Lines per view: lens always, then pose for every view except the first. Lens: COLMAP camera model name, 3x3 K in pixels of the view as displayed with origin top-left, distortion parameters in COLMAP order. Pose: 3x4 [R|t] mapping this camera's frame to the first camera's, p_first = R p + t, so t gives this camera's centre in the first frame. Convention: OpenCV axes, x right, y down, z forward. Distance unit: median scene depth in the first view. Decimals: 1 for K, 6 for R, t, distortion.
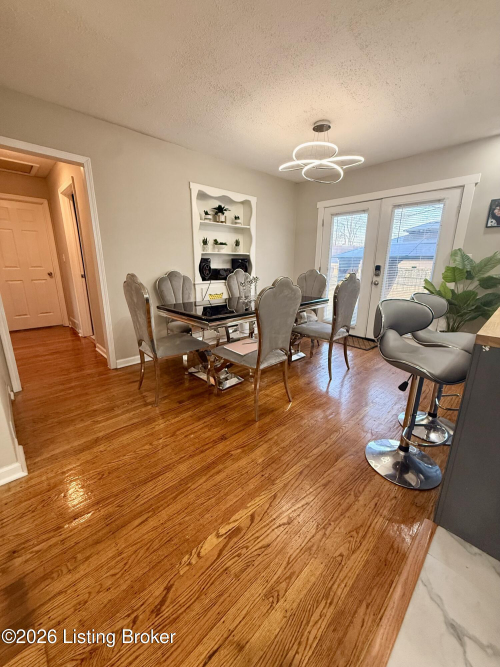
lens RADIAL K [[264.5, 0, 250.7], [0, 264.5, 333.8], [0, 0, 1]] dist [-0.000210, 0.000322]
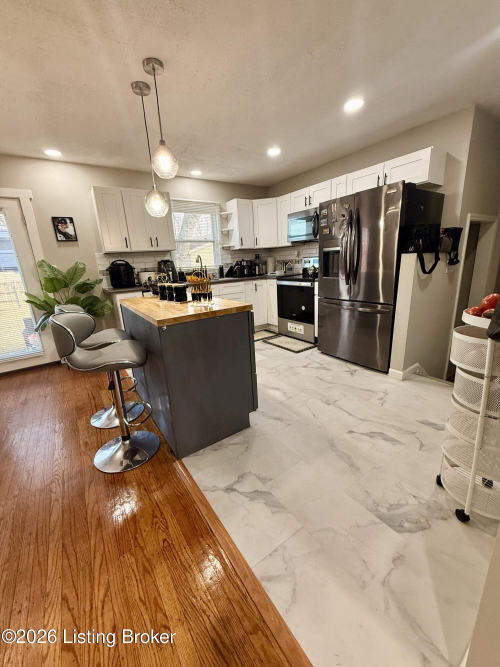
lens RADIAL K [[264.5, 0, 253.1], [0, 264.5, 330.5], [0, 0, 1]] dist [-0.000210, 0.000322]
pose [[0.140389, -0.265324, 0.953884, -0.319379], [0.306578, 0.927724, 0.212927, -0.065821], [-0.941435, 0.262548, 0.211585, 0.151754]]
